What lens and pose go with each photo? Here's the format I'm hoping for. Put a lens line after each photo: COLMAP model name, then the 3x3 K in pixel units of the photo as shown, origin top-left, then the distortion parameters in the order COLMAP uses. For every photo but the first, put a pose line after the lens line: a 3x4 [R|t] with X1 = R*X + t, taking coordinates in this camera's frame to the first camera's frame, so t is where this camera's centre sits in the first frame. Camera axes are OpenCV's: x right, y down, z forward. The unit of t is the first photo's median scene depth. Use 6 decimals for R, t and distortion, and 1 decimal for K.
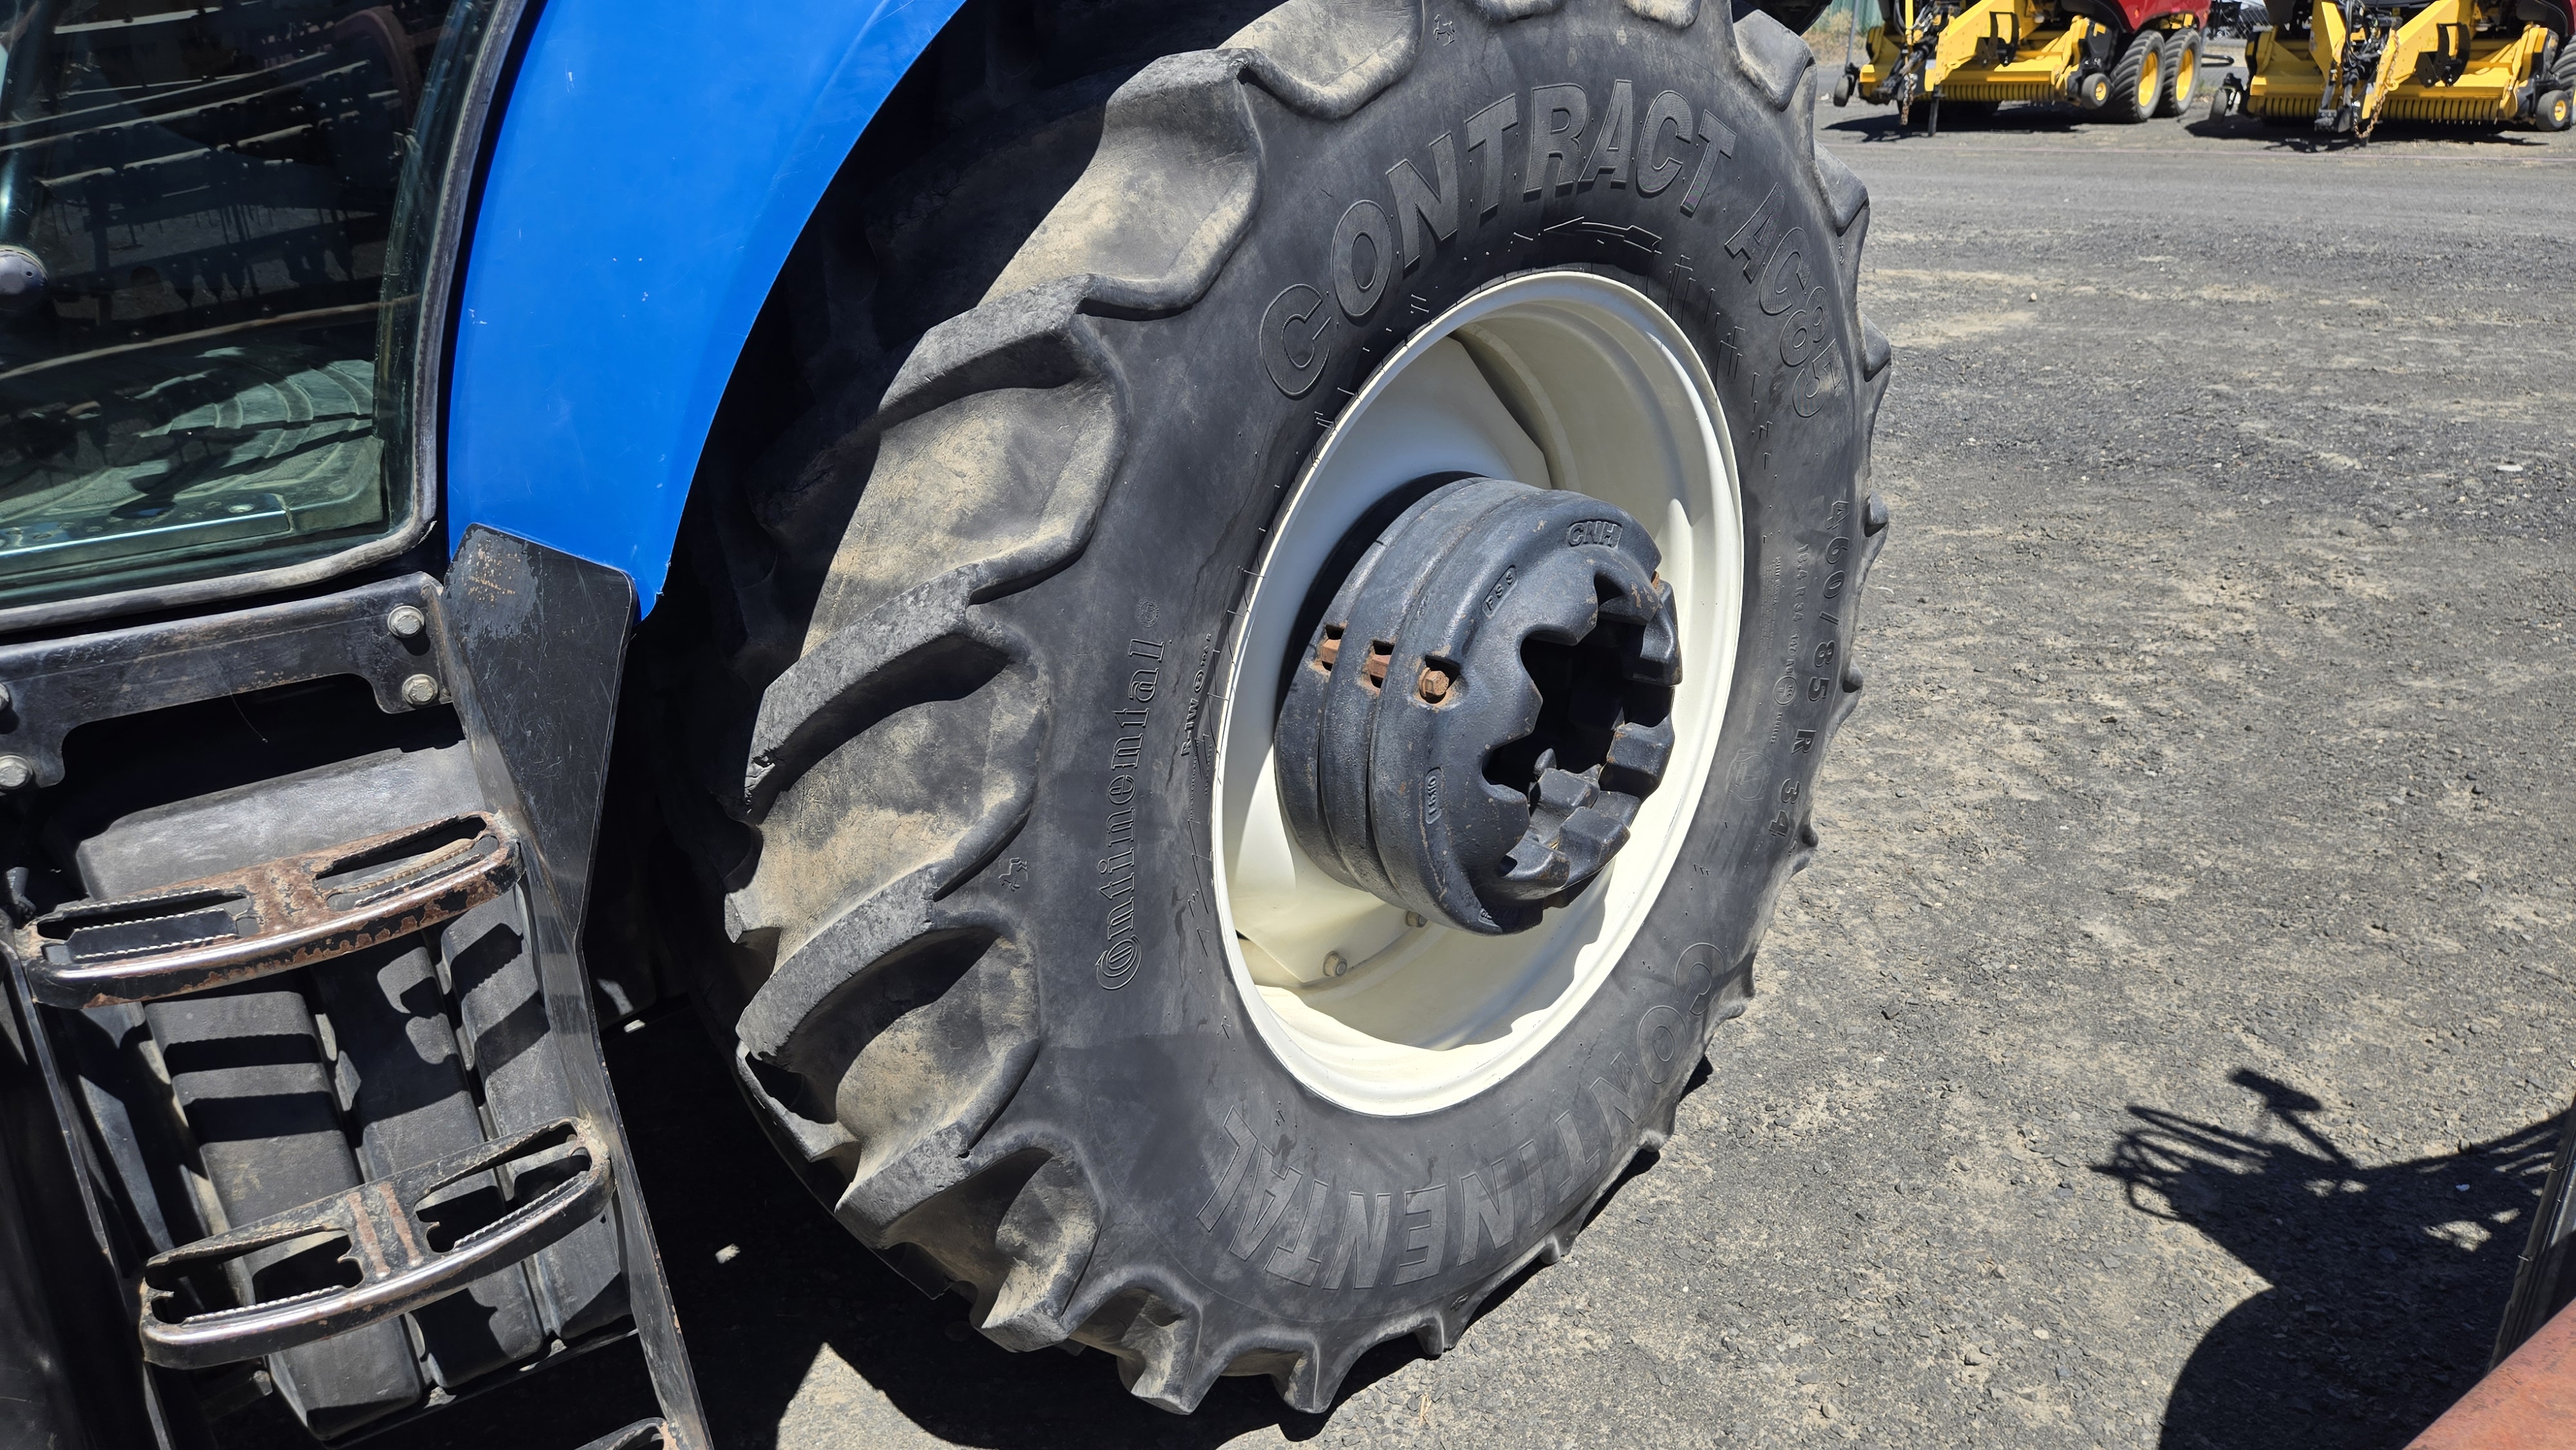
lens RADIAL K [[1747.0, 0, 1261.7], [0, 1747.0, 735.5], [0, 0, 1]] dist [0.076373, -0.066778]
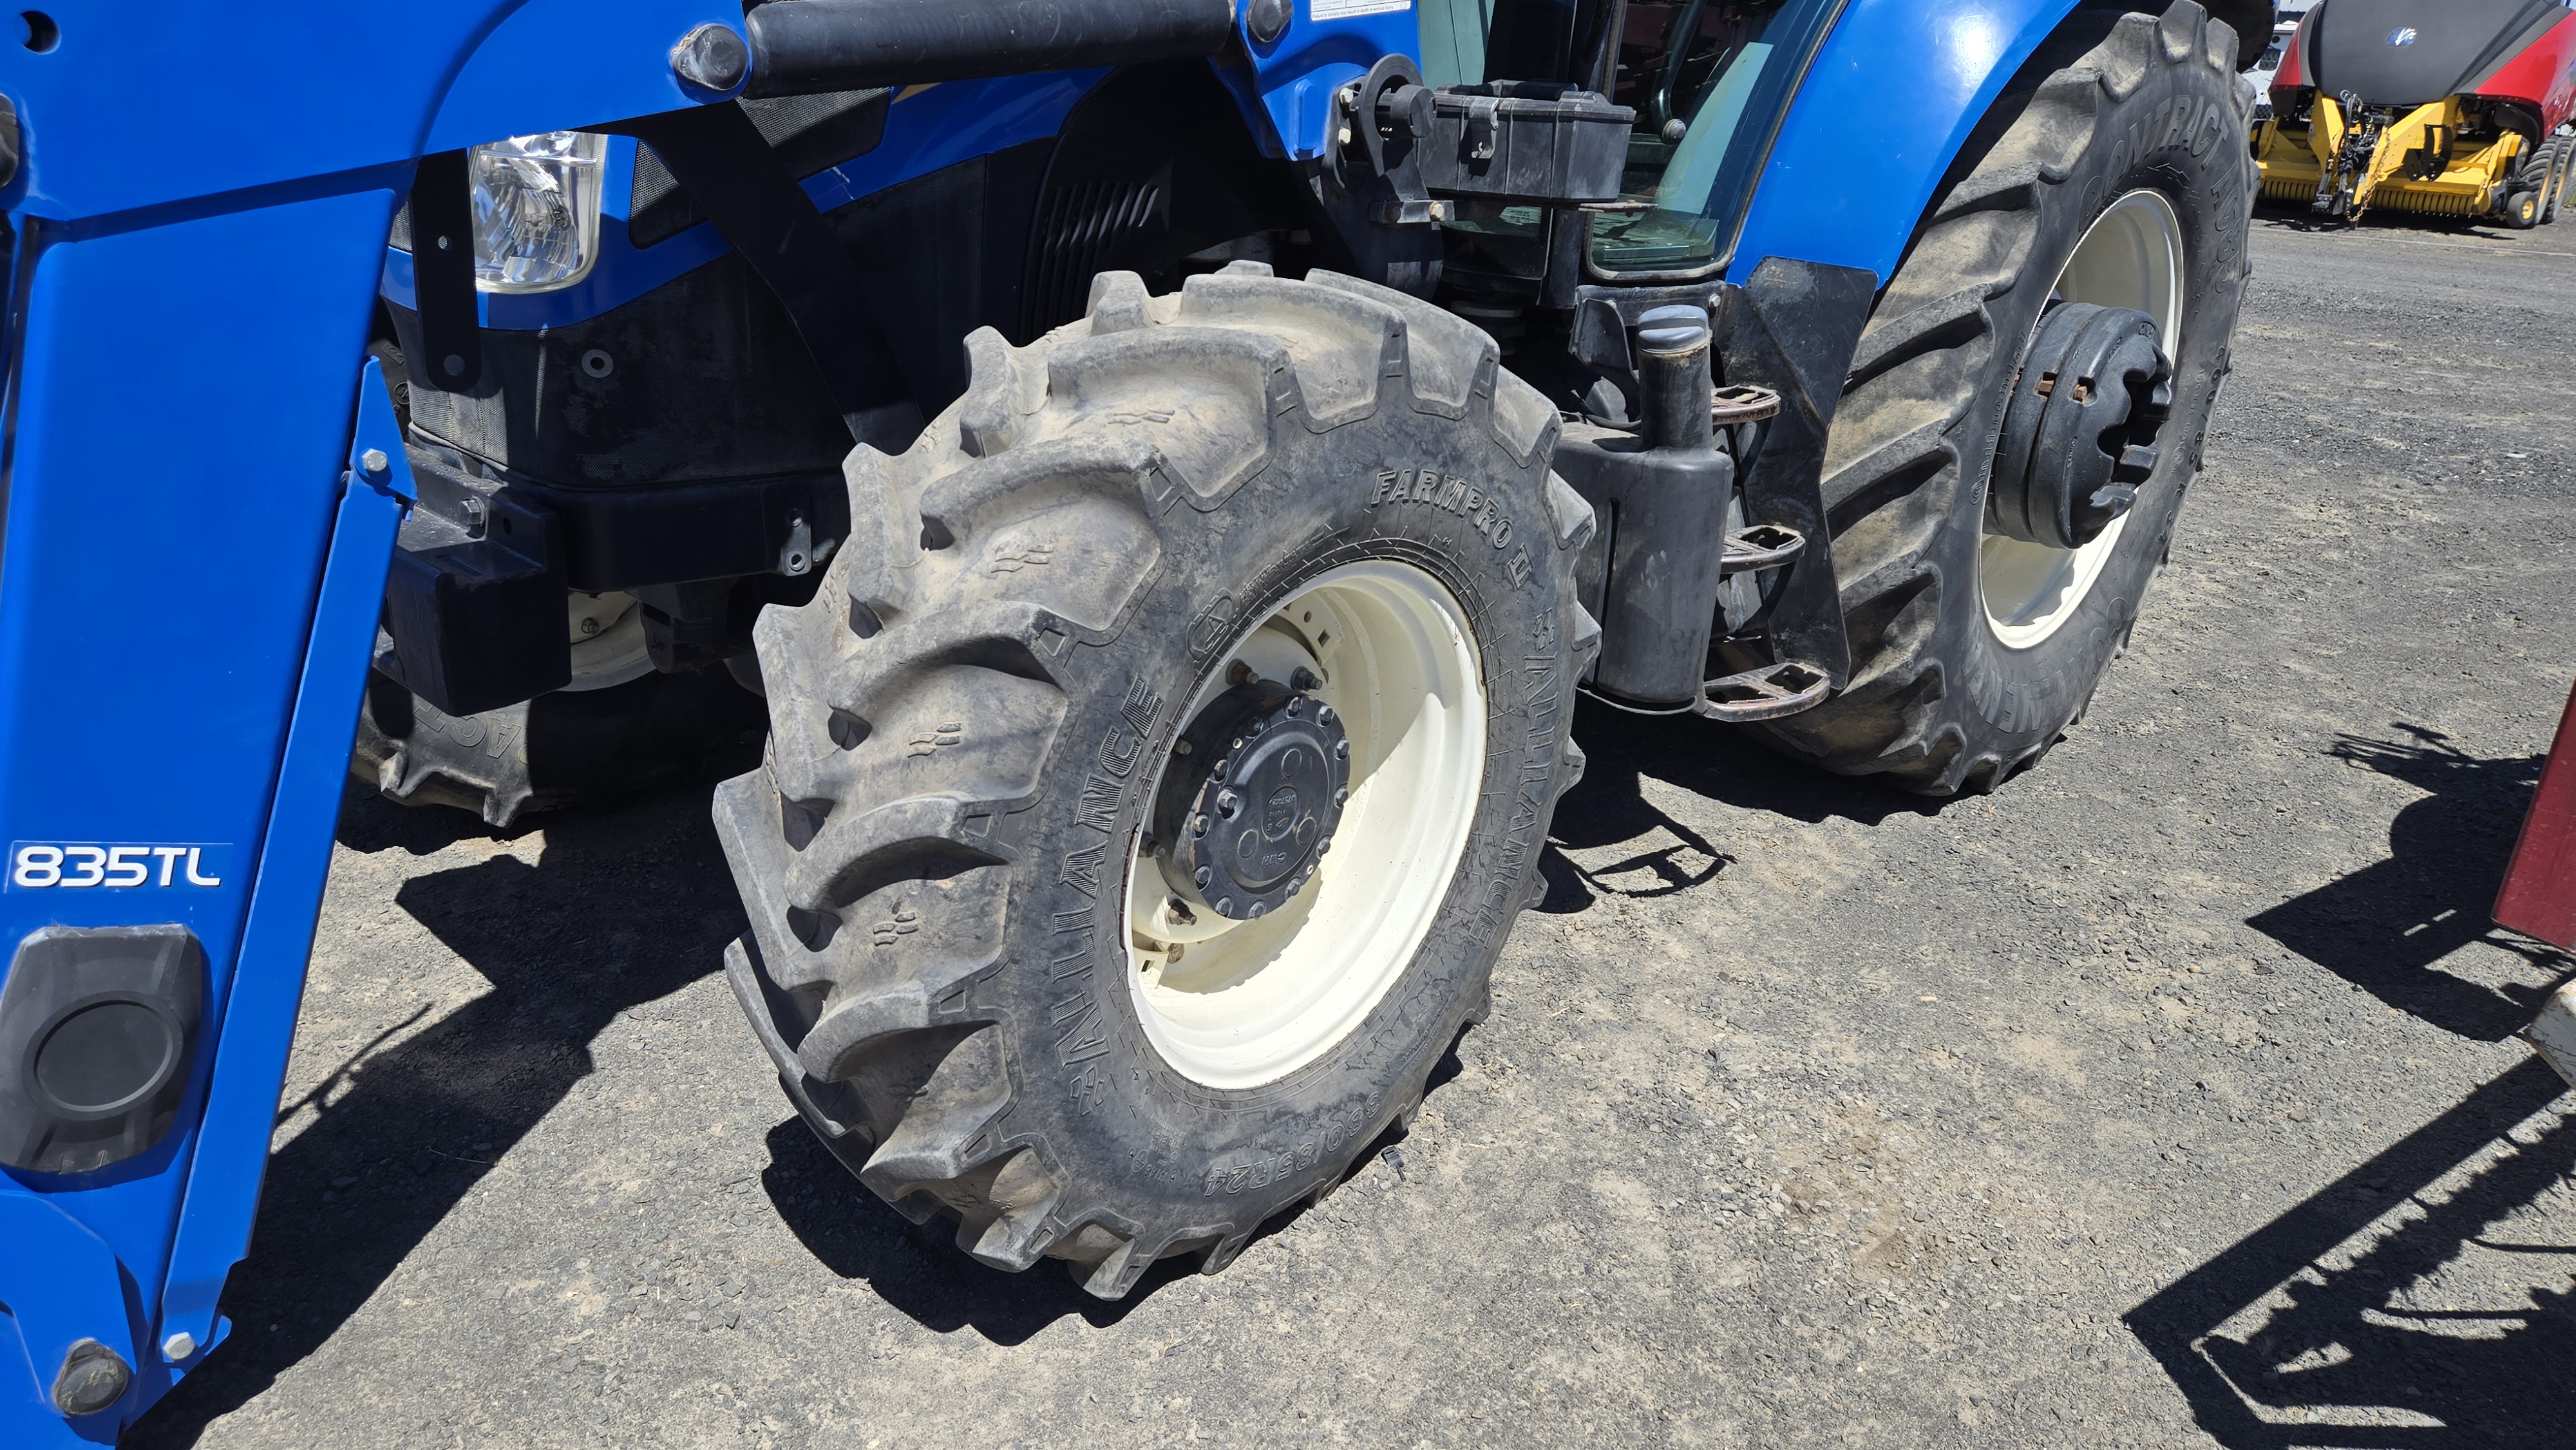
lens RADIAL K [[1747.0, 0, 1261.7], [0, 1747.0, 735.5], [0, 0, 1]] dist [0.076373, -0.066778]
pose [[0.997566, 0.061976, 0.031943, -0.346846], [-0.061652, 0.998037, -0.011008, 0.174807], [-0.032563, 0.009012, 0.999429, -0.389766]]
